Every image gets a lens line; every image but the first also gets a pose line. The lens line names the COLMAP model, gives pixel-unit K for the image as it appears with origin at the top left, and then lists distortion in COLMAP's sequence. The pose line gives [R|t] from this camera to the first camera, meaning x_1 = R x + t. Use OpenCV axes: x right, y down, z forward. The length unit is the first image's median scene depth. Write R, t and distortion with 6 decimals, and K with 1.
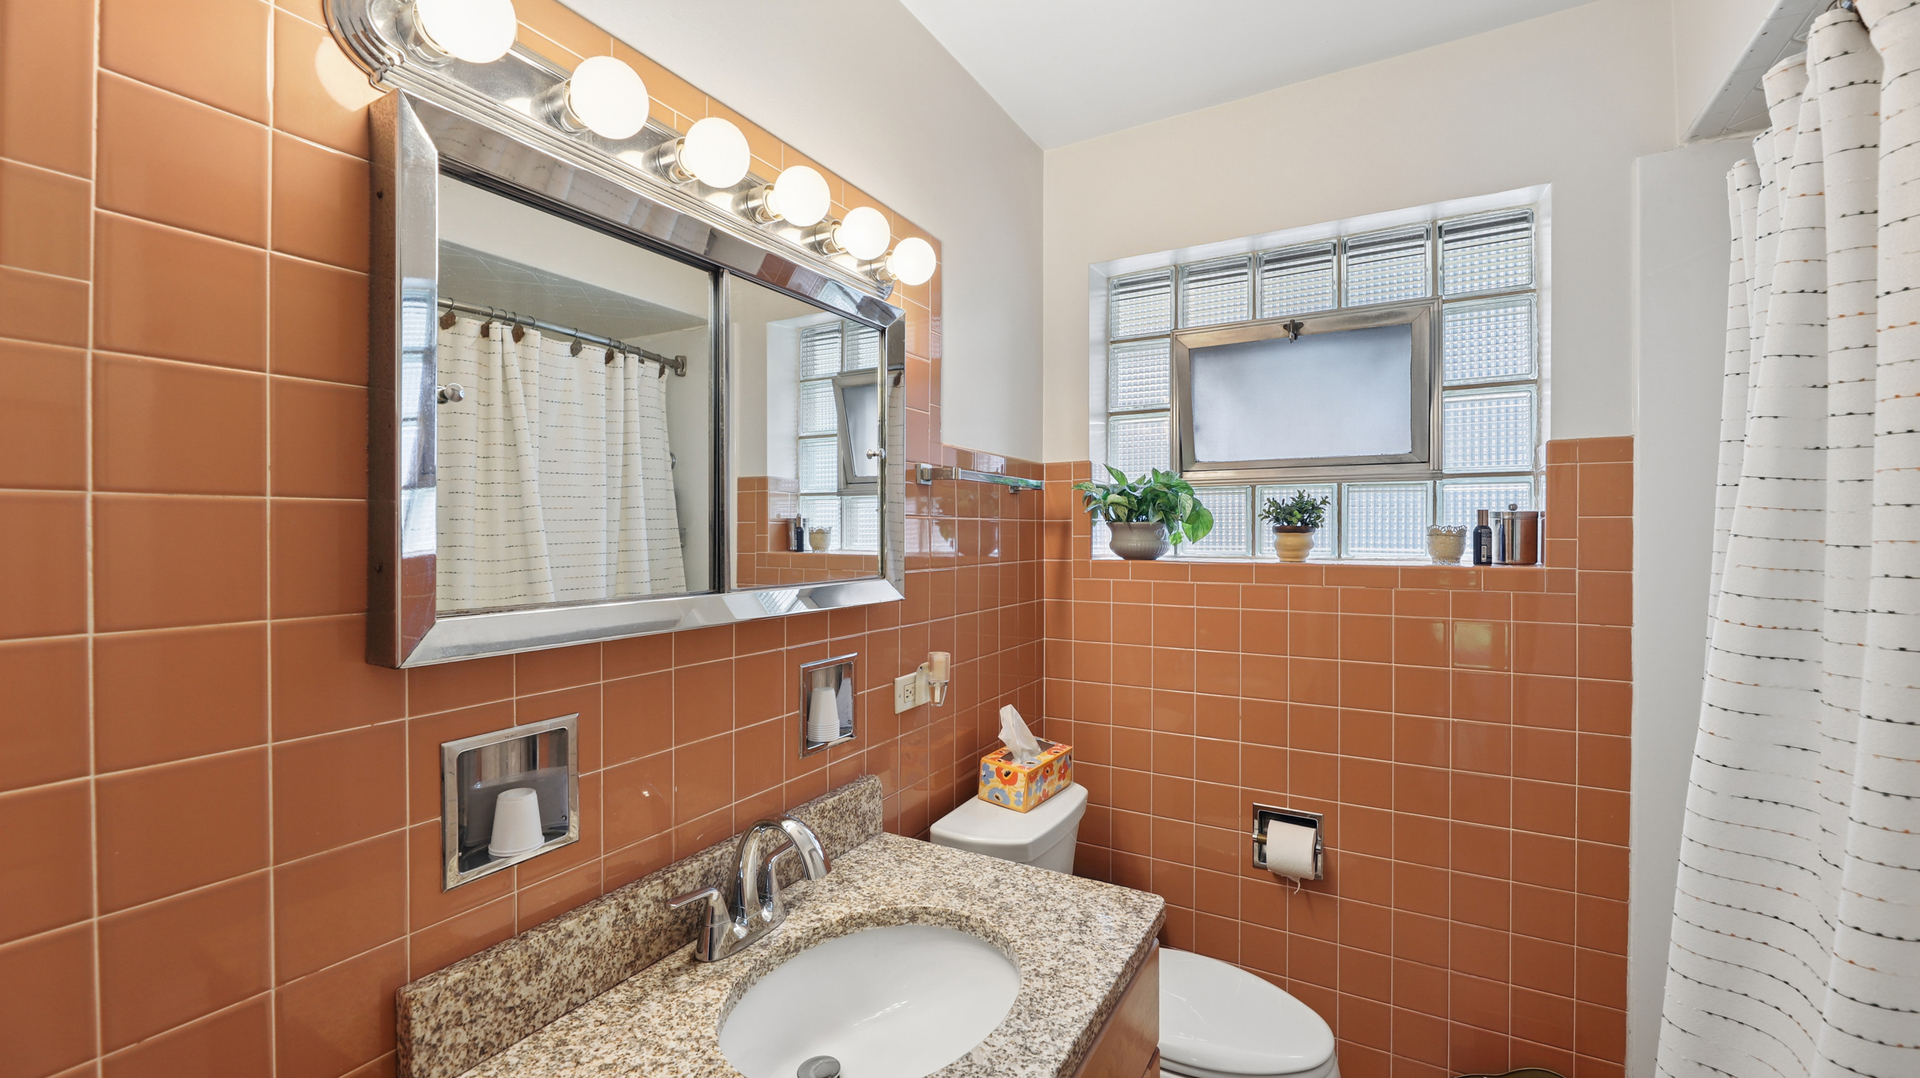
lens RADIAL K [[782.0, 0, 960.8], [0, 782.0, 539.5], [0, 0, 1]] dist [-0.011891, -0.001043]
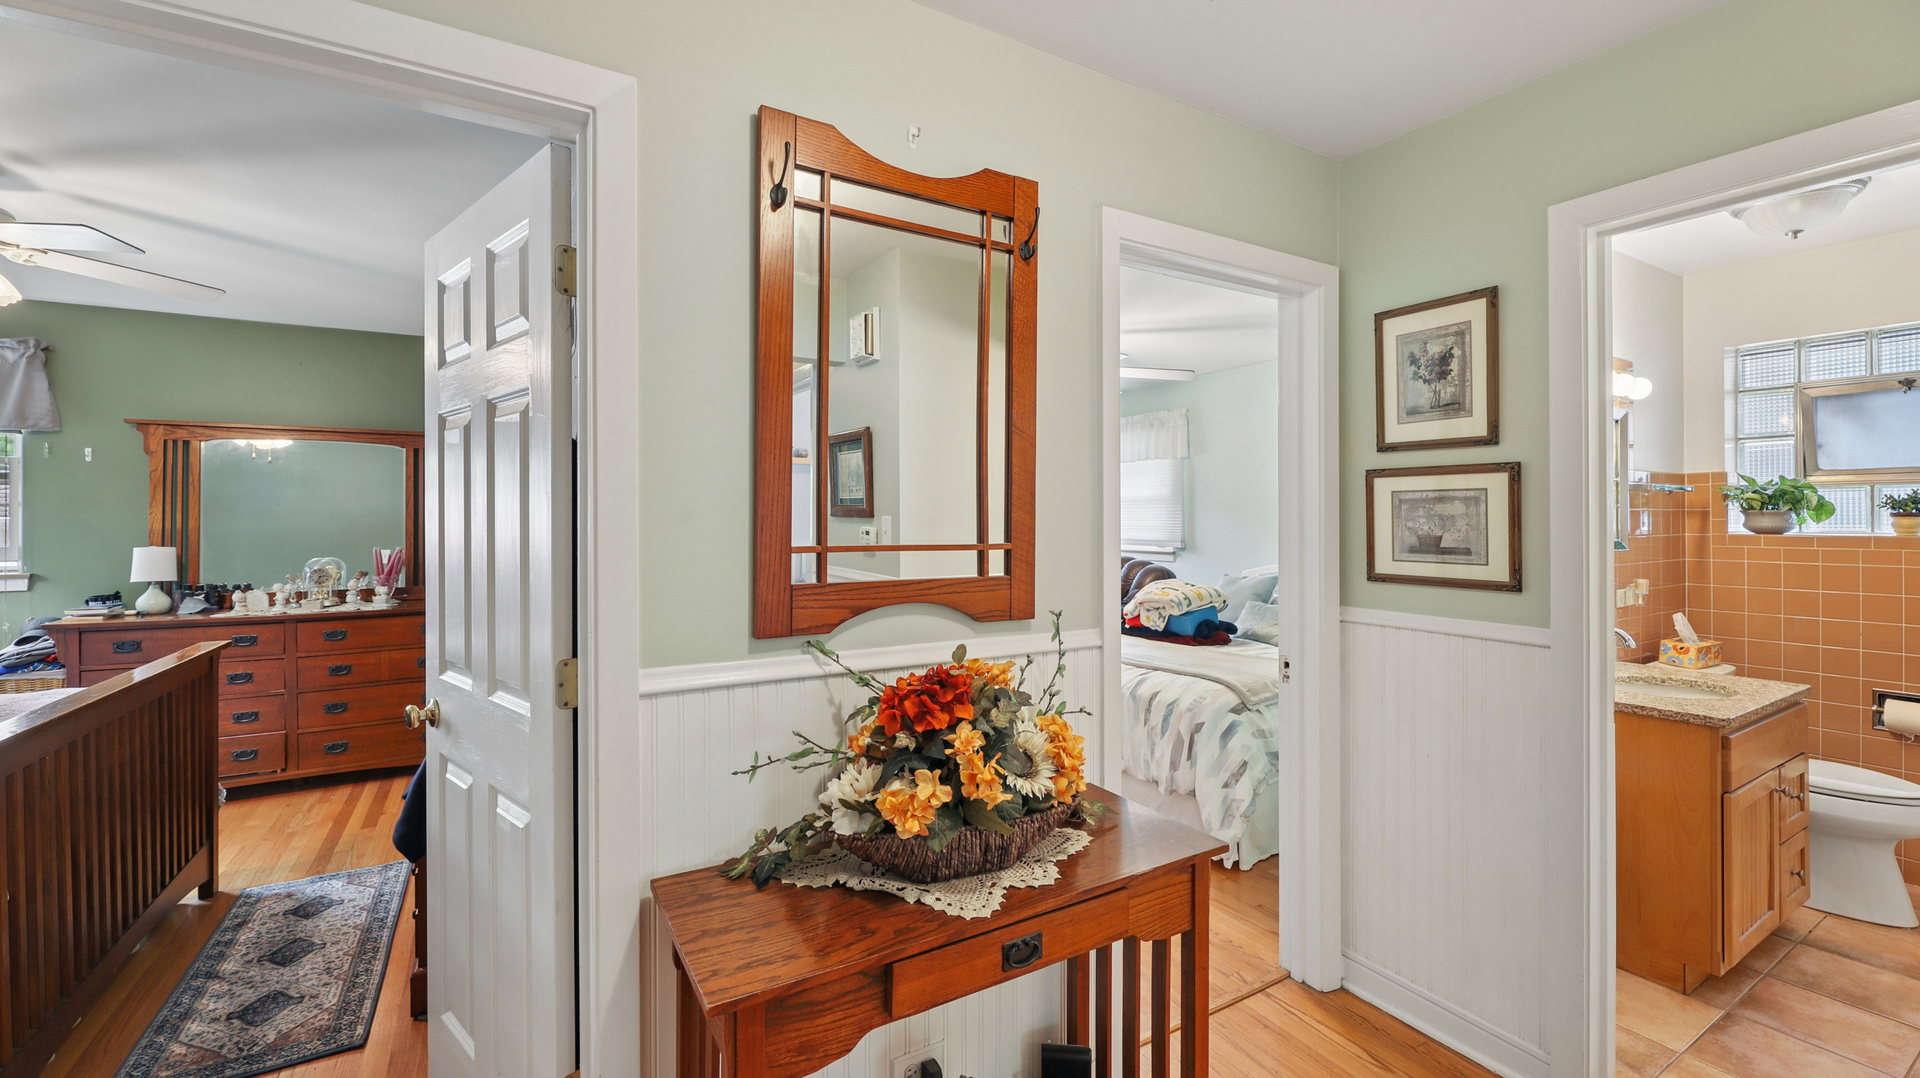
lens RADIAL K [[782.0, 0, 956.8], [0, 782.0, 520.0], [0, 0, 1]] dist [-0.011891, -0.001043]
pose [[0.864974, -0.001673, -0.501814, -0.407025], [-0.002275, 0.999971, -0.007254, 0.012512], [0.501812, 0.007416, 0.864945, -1.157095]]
